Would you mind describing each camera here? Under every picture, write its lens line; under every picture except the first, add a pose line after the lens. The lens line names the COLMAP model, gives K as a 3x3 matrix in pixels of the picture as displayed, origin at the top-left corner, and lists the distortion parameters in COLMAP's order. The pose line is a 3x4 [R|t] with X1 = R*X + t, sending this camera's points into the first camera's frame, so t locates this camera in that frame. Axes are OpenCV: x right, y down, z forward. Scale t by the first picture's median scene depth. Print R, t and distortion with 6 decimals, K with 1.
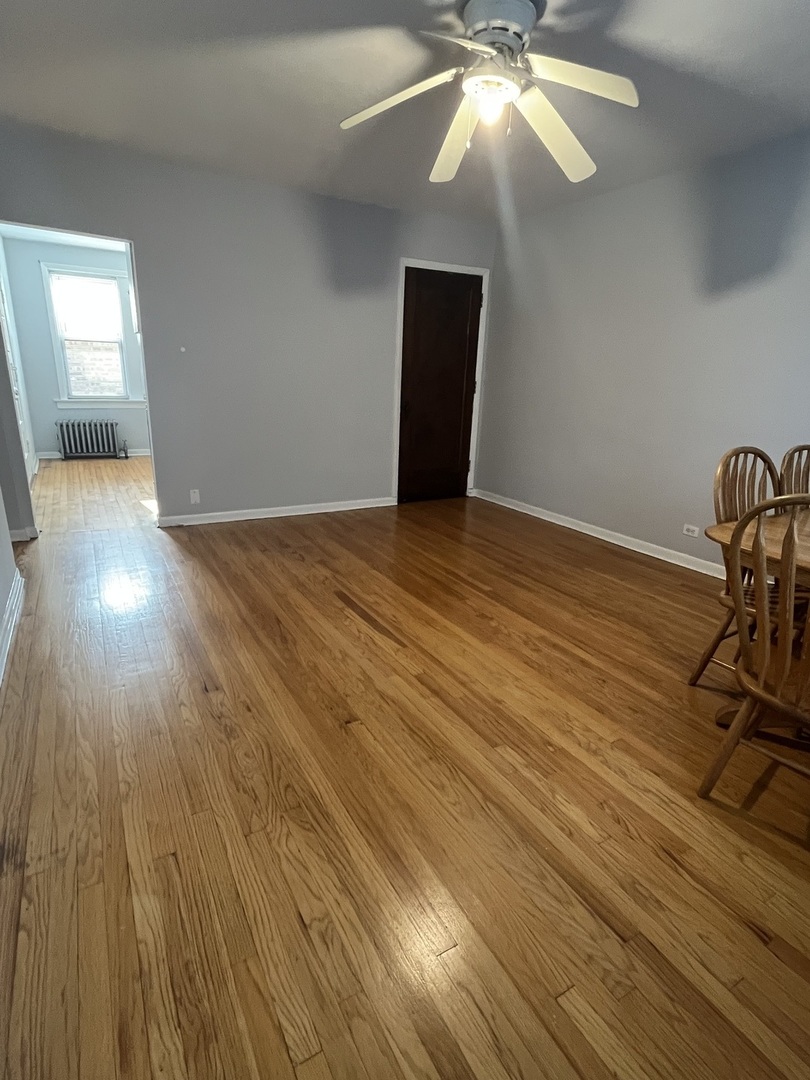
lens RADIAL K [[551.2, 0, 401.5], [0, 551.2, 548.7], [0, 0, 1]] dist [-0.011126, 0.001777]
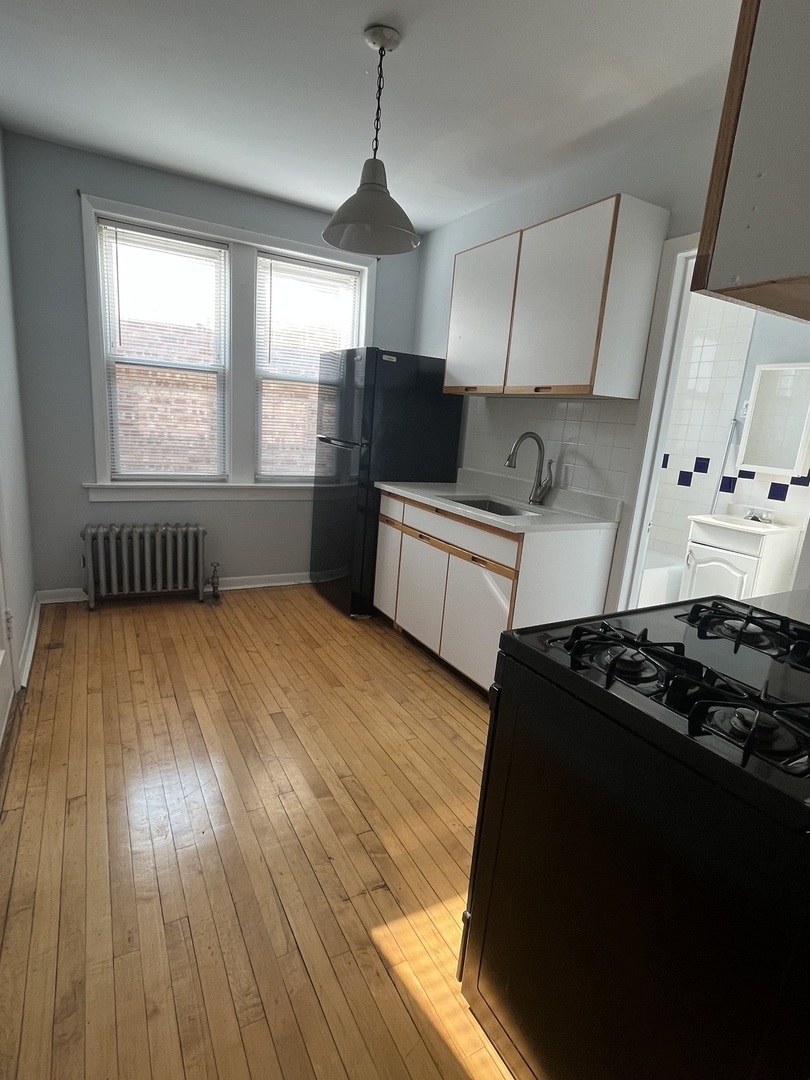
lens RADIAL K [[551.2, 0, 404.4], [0, 551.2, 546.0], [0, 0, 1]] dist [-0.011126, 0.001777]
pose [[0.999141, 0.040277, -0.009700, -0.298780], [-0.040934, 0.995842, -0.081381, -0.163171], [0.006382, 0.081708, 0.996636, 0.455875]]
